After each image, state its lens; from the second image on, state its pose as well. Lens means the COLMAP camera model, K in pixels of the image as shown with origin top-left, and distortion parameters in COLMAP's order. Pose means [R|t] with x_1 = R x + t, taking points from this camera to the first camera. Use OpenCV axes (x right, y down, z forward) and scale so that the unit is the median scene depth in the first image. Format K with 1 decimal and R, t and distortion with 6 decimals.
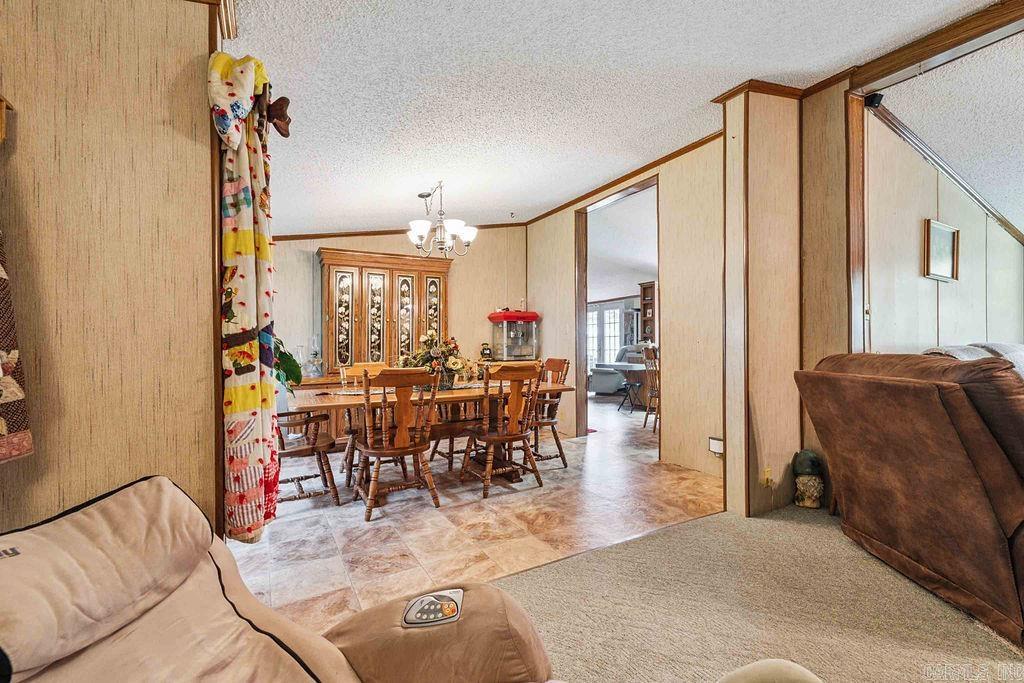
lens RADIAL K [[422.2, 0, 517.2], [0, 422.2, 344.8], [0, 0, 1]] dist [0.001902, -0.001612]
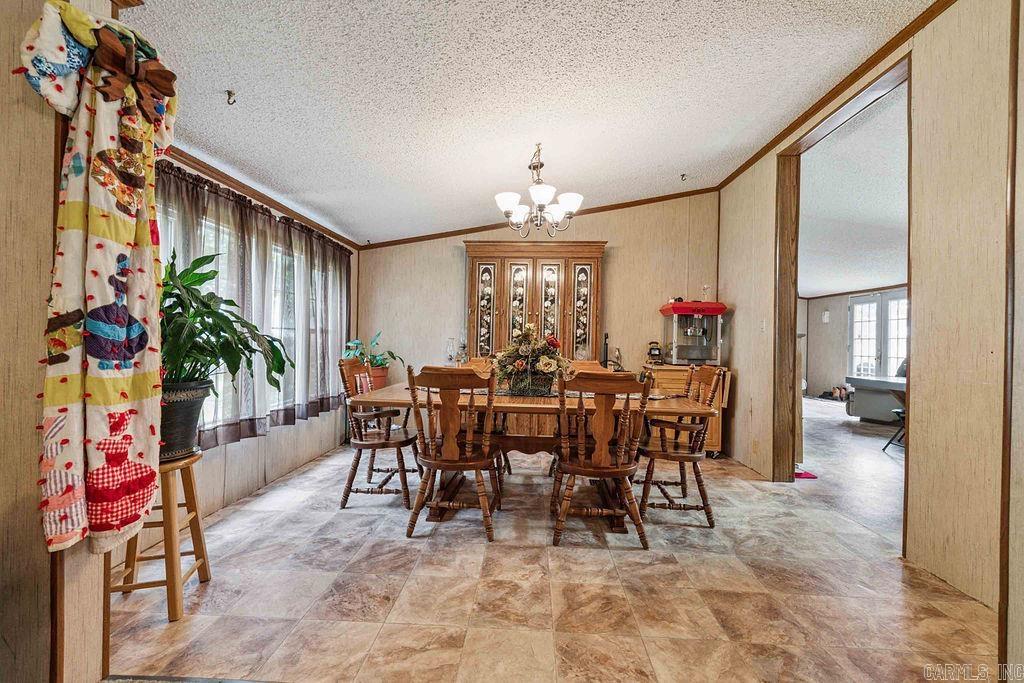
lens RADIAL K [[422.2, 0, 521.1], [0, 422.2, 336.5], [0, 0, 1]] dist [0.001902, -0.001612]
pose [[0.843170, 0.025968, -0.537019, 0.247706], [-0.031691, 0.999497, -0.001425, -0.006828], [0.536712, 0.018220, 0.843569, 0.297164]]
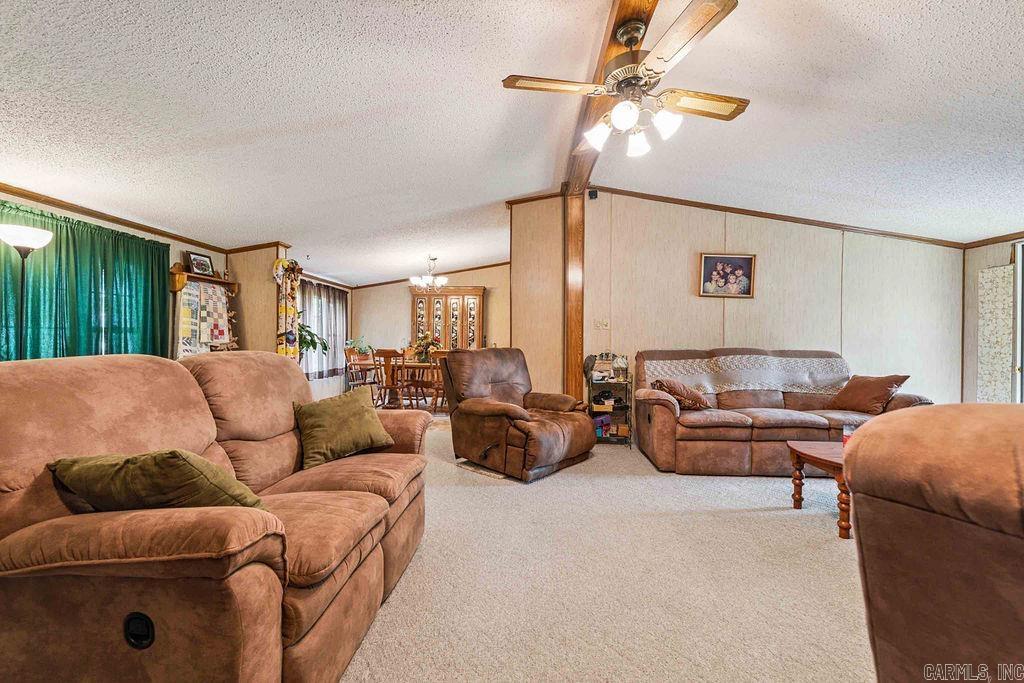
lens RADIAL K [[422.2, 0, 515.0], [0, 422.2, 339.6], [0, 0, 1]] dist [0.001902, -0.001612]
pose [[0.842672, 0.022313, -0.537965, 1.216222], [-0.022967, 0.999721, 0.005490, -0.017862], [0.537937, 0.007729, 0.842949, -0.414546]]
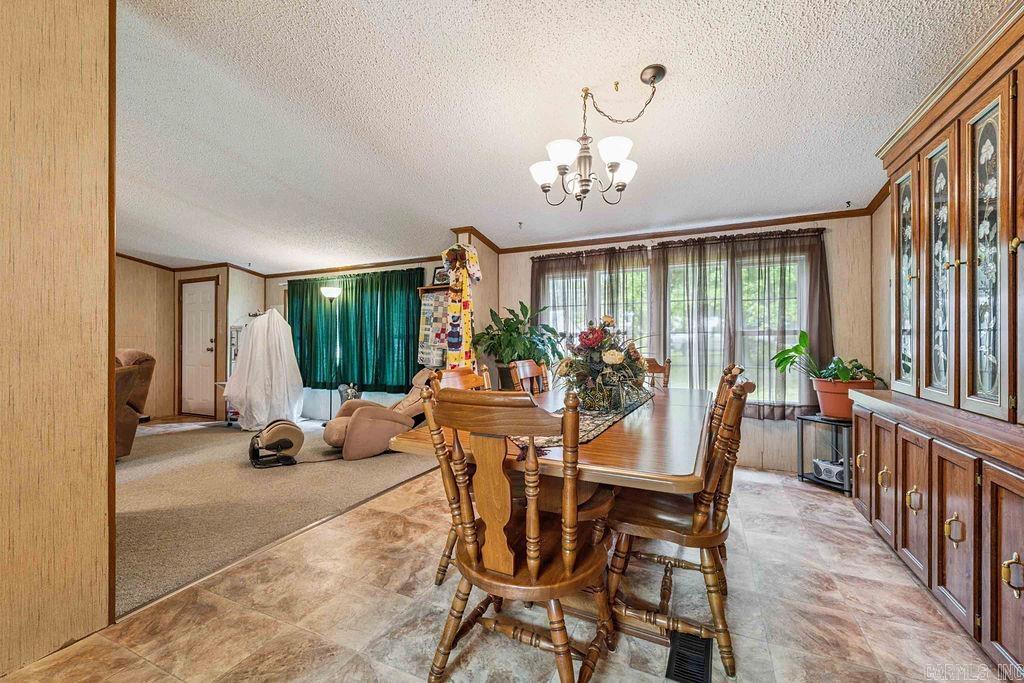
lens RADIAL K [[422.2, 0, 504.5], [0, 422.2, 341.9], [0, 0, 1]] dist [0.001902, -0.001612]
pose [[-0.834800, 0.017185, -0.550284, 0.295006], [0.013749, 0.999852, 0.010367, -0.004236], [0.550381, 0.001088, -0.834913, 1.529915]]
